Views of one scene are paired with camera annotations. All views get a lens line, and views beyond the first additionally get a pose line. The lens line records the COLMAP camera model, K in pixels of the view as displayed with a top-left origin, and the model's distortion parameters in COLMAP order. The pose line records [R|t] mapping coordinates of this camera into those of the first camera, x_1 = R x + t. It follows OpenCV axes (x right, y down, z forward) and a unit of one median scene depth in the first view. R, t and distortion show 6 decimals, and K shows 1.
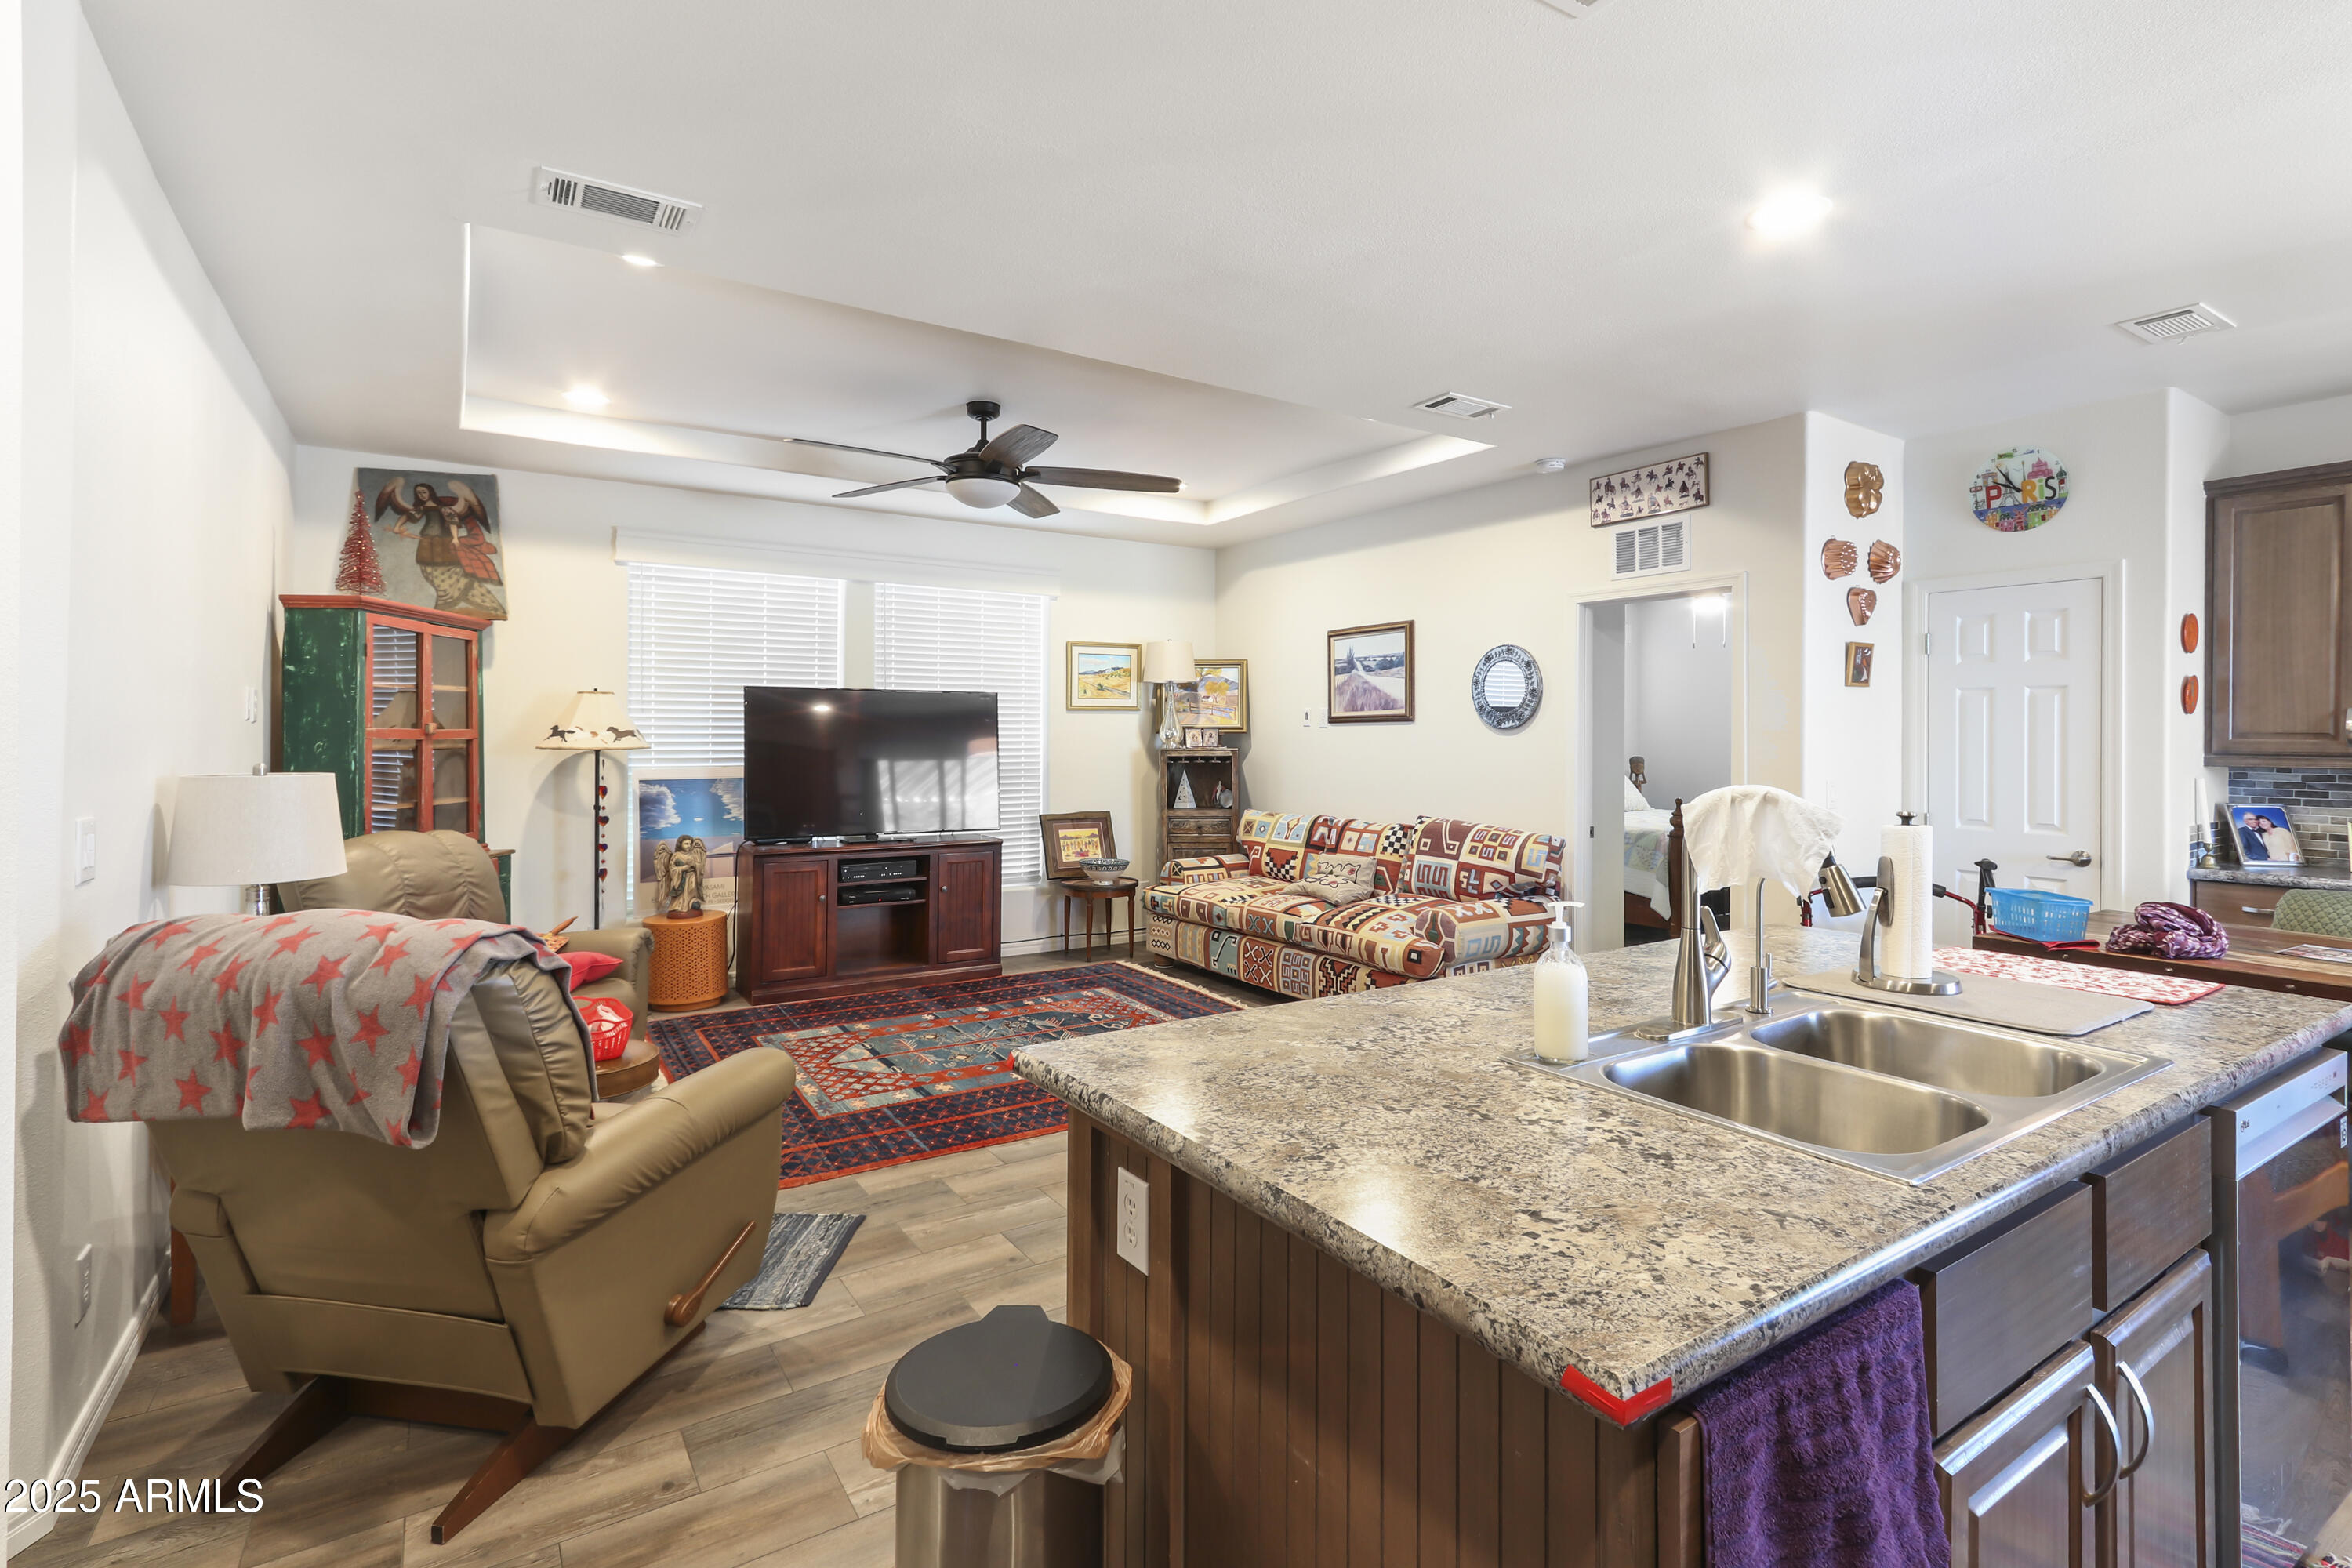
lens RADIAL K [[1097.4, 0, 1175.4], [0, 1097.4, 737.3], [0, 0, 1]] dist [0.000906, 0.002367]
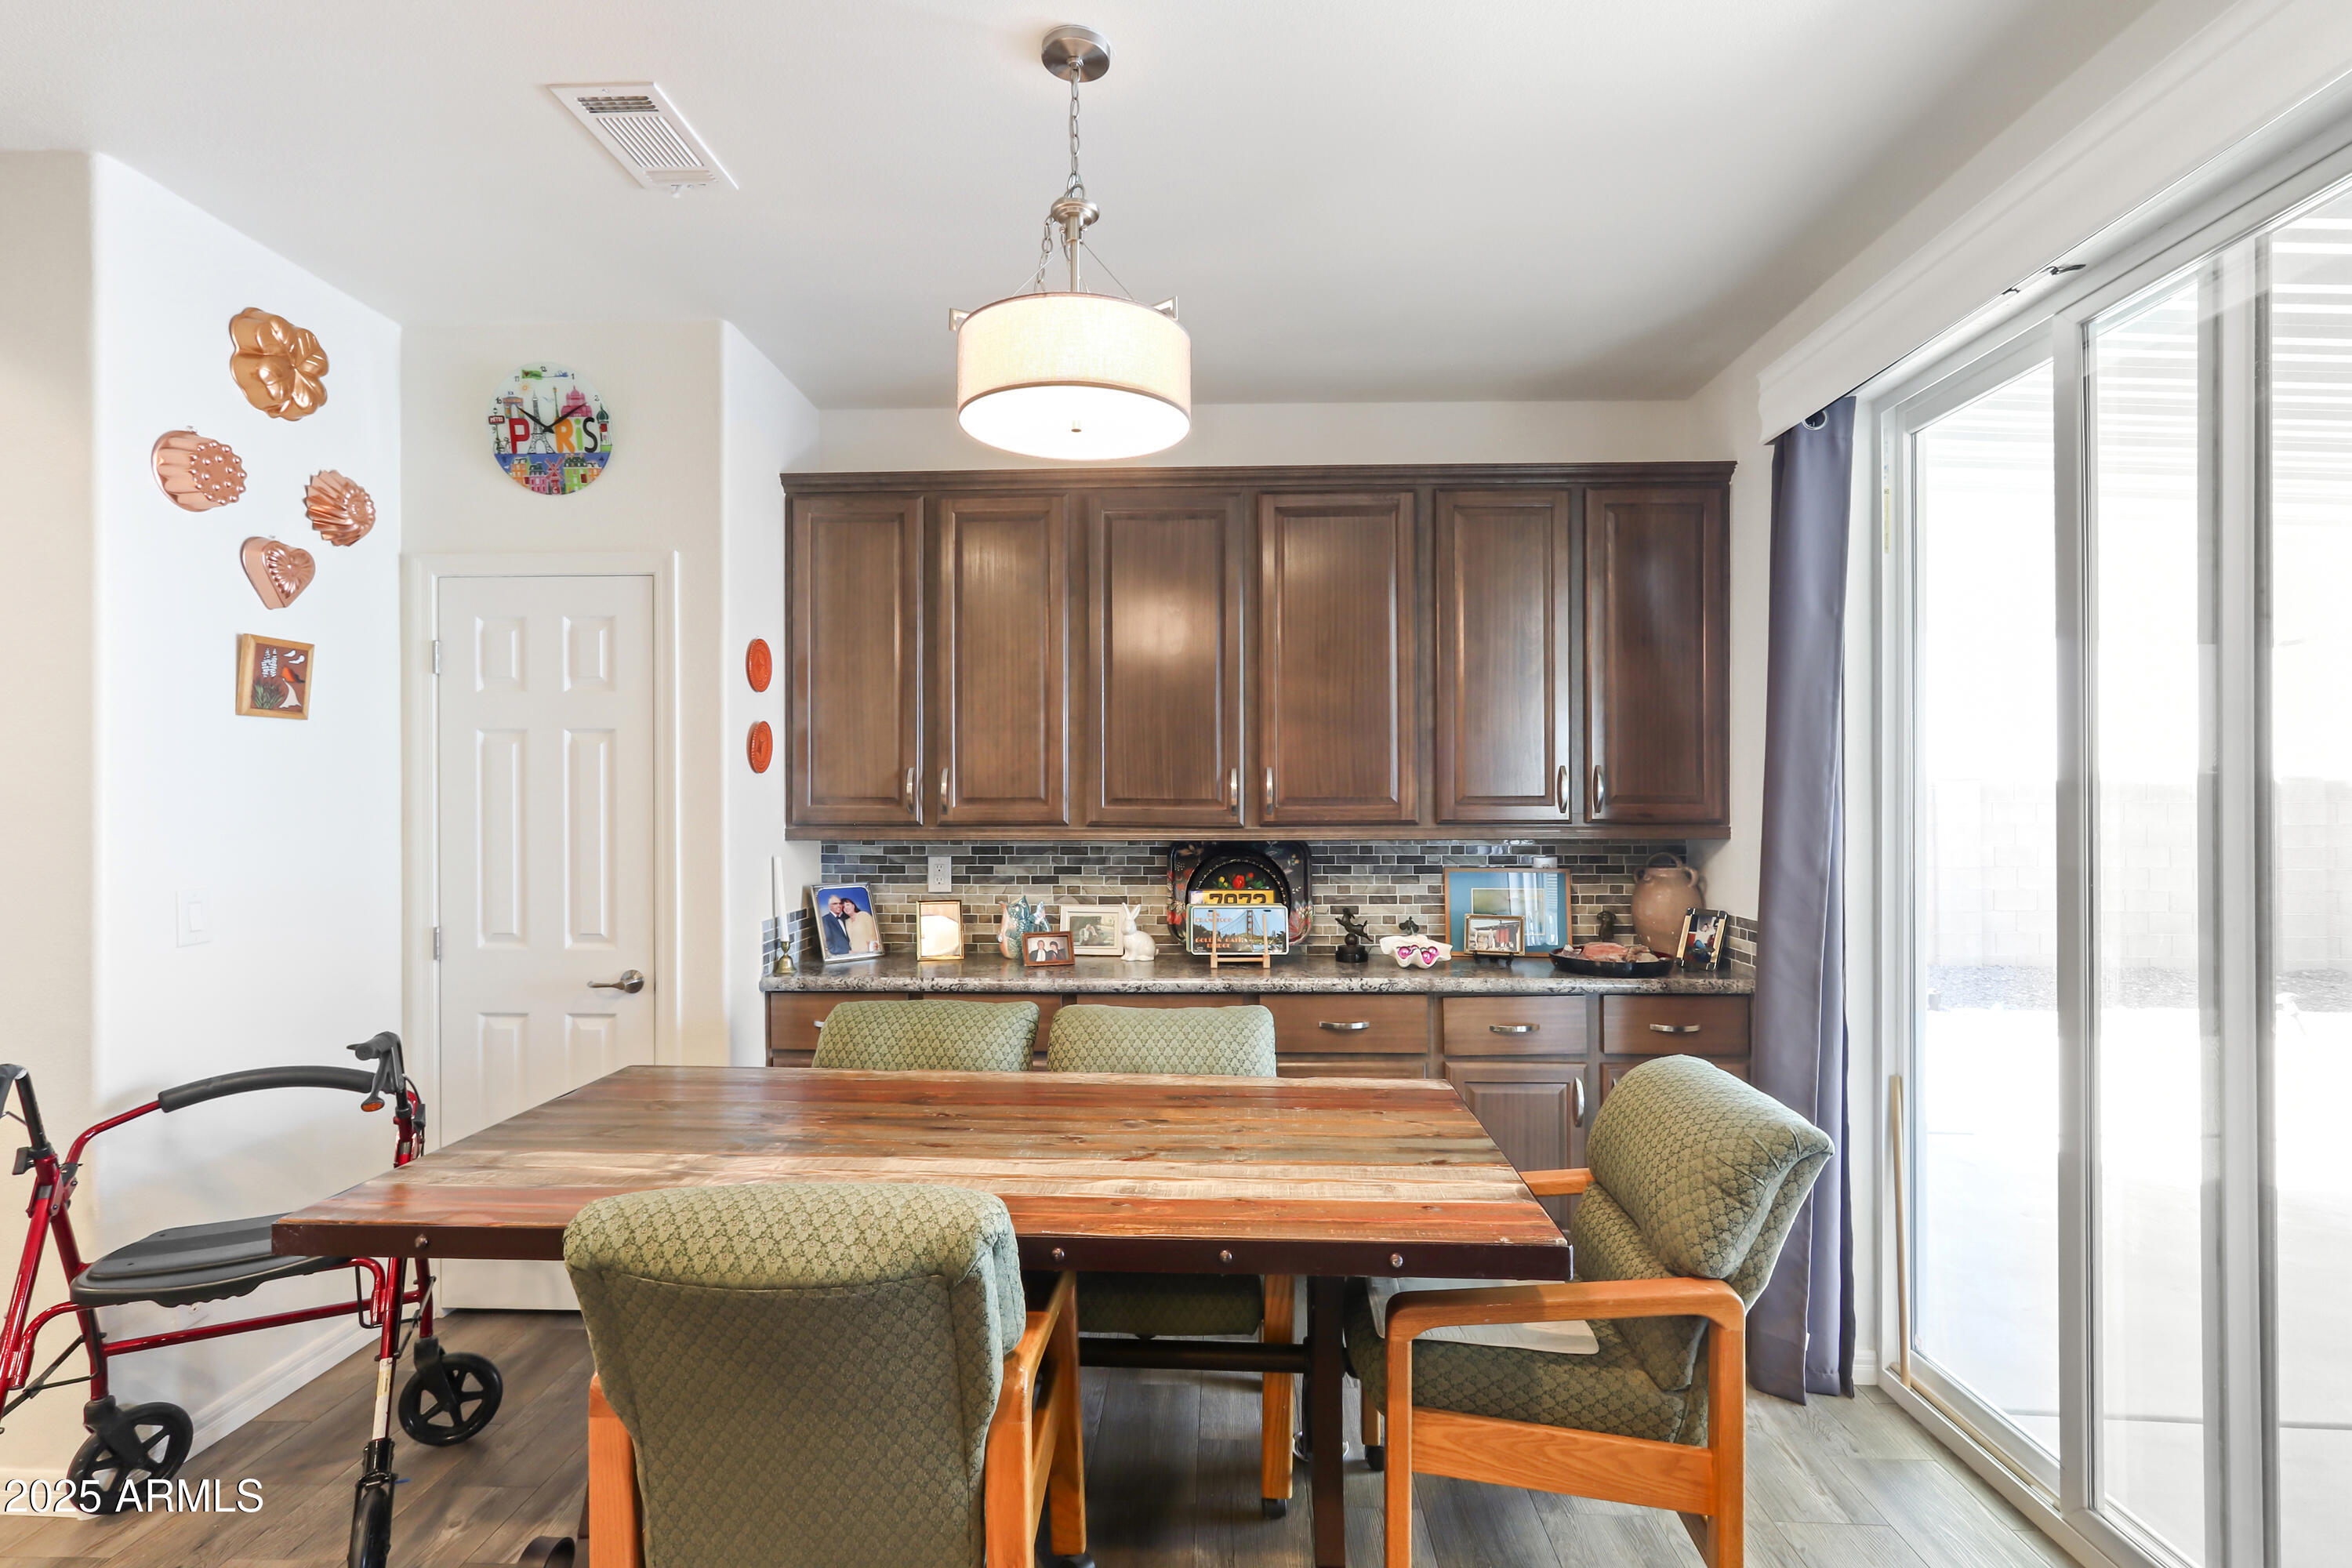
lens RADIAL K [[1116.6, 0, 1175.9], [0, 1116.6, 795.3], [0, 0, 1]] dist [-0.003248, -0.000010]
pose [[0.581833, -0.003249, 0.813302, 0.405754], [0.006837, 0.999976, -0.000896, -0.002789], [-0.813279, 0.006082, 0.581842, 0.282306]]
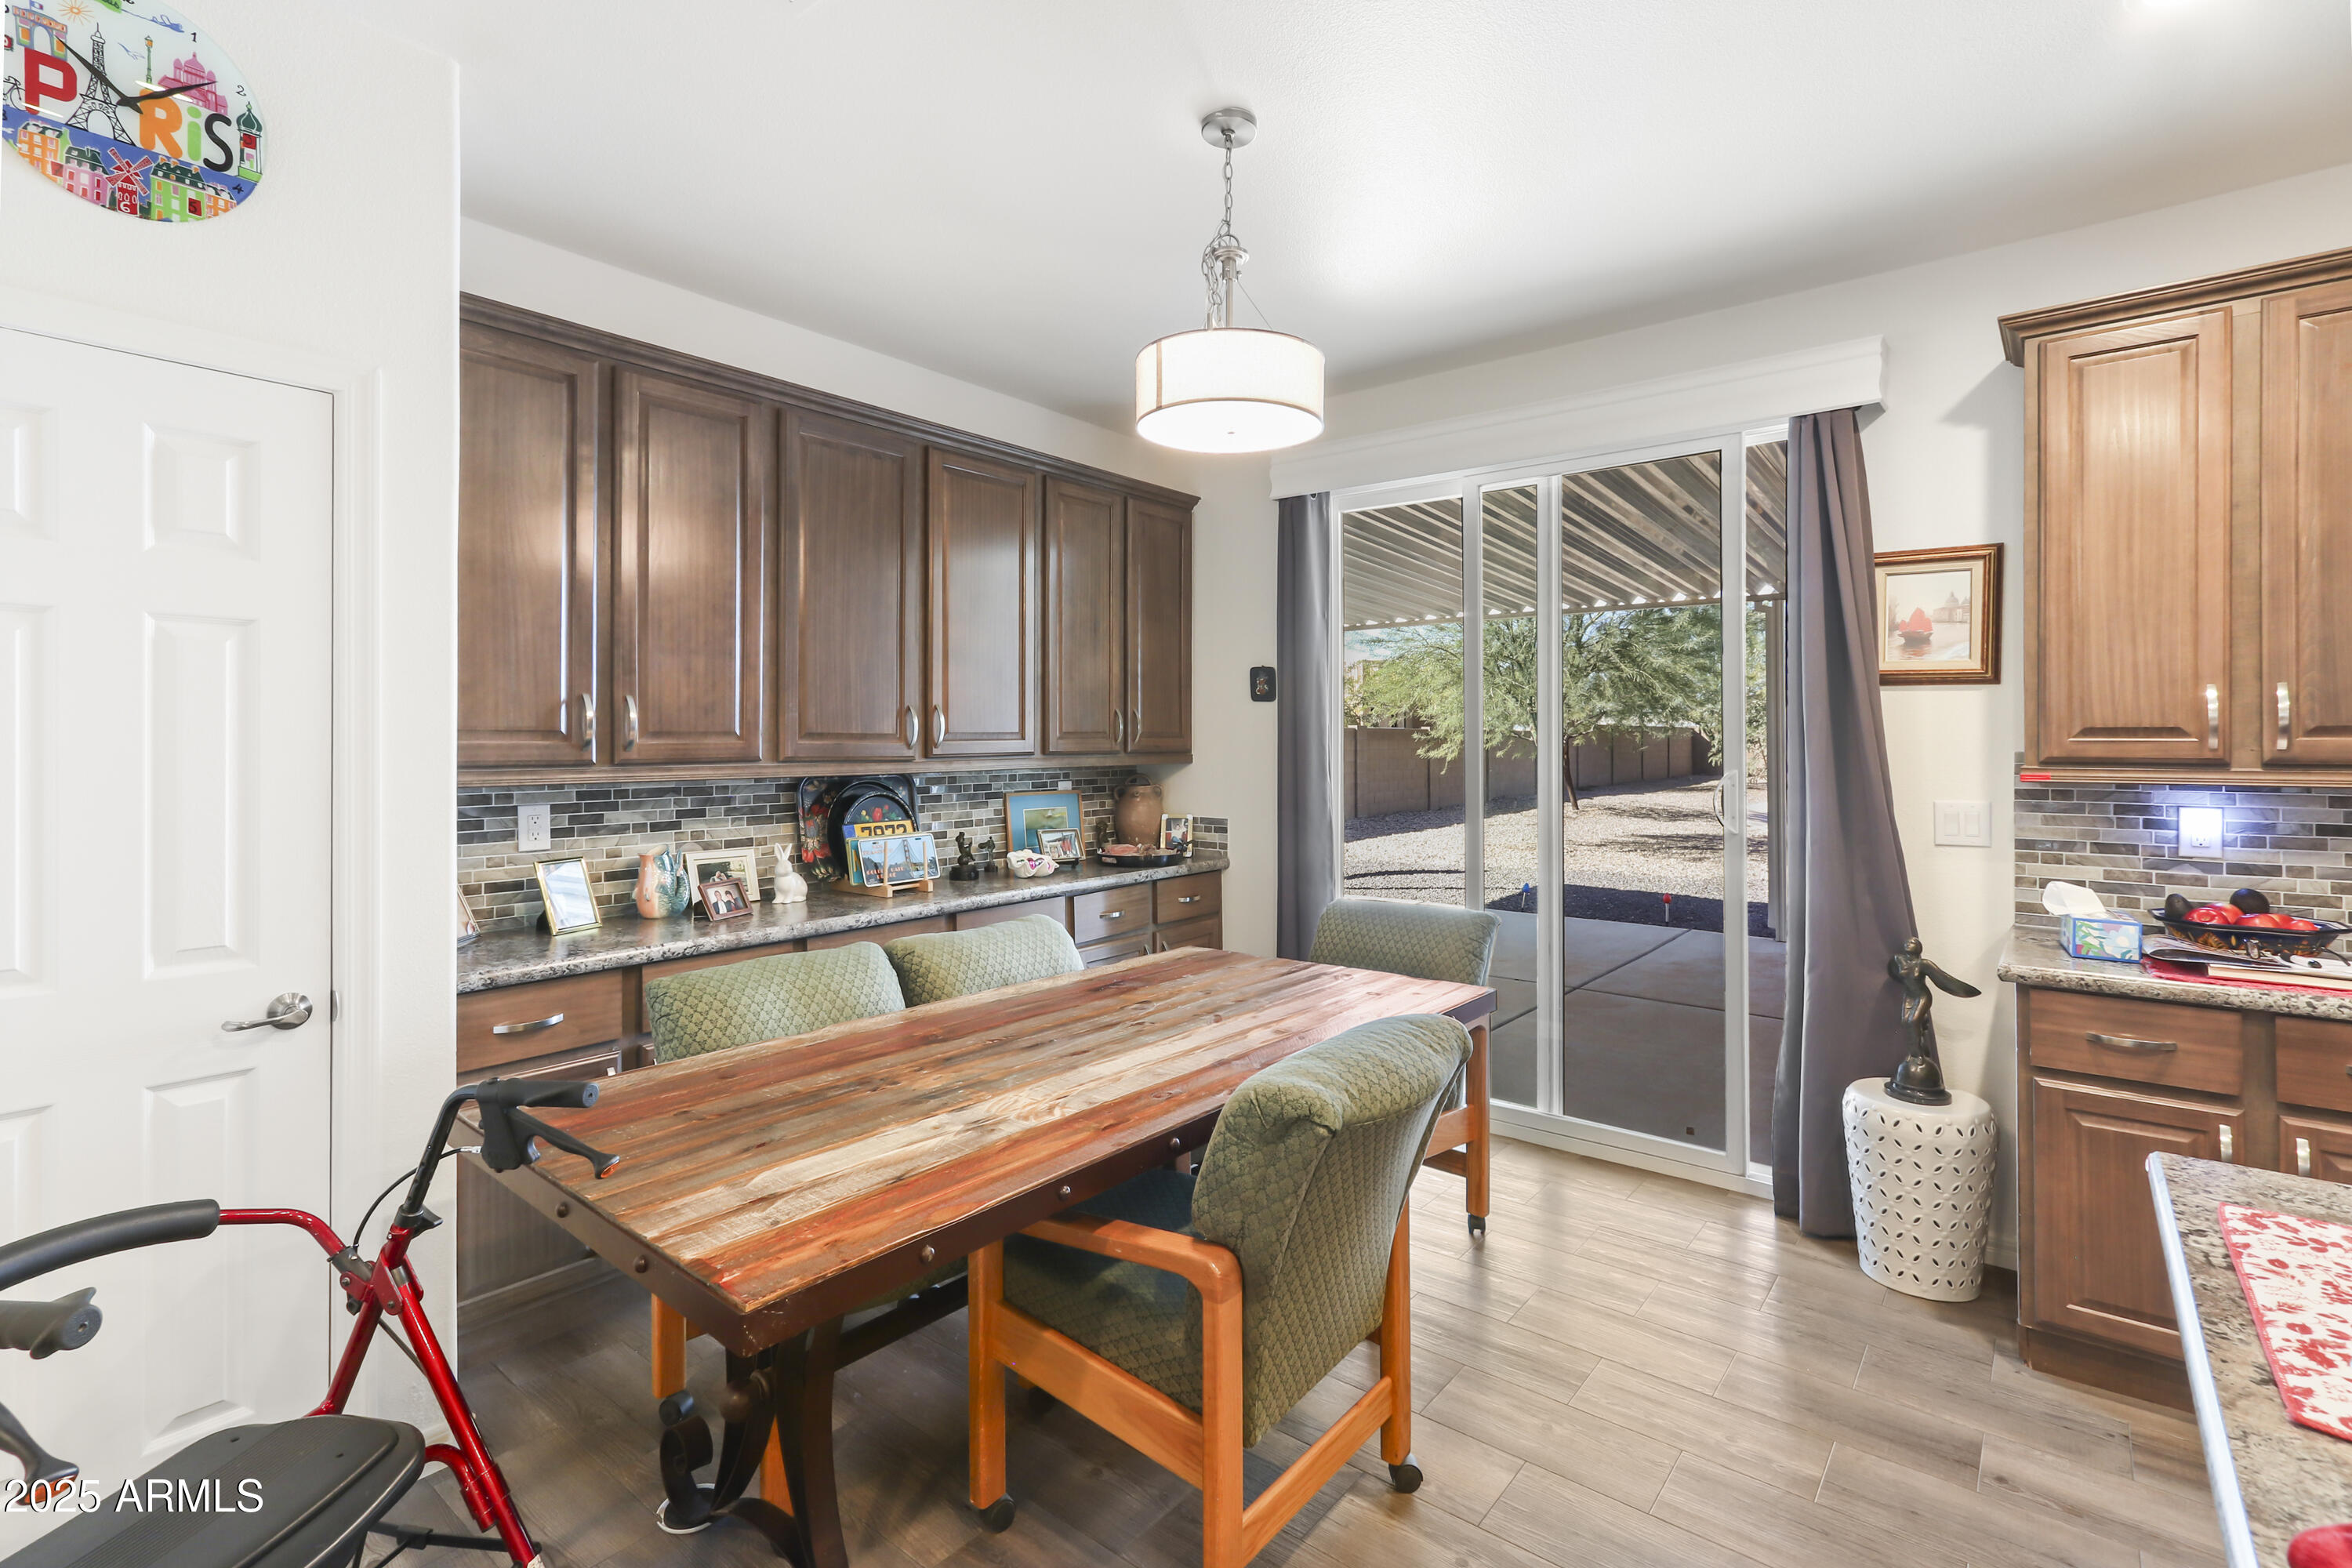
lens RADIAL K [[1097.4, 0, 1175.4], [0, 1097.4, 737.3], [0, 0, 1]] dist [0.000906, 0.002367]
pose [[-0.305544, -0.003850, 0.952170, 0.258231], [0.003561, 0.999980, 0.005186, -0.001543], [-0.952171, 0.004975, -0.305525, 0.708114]]
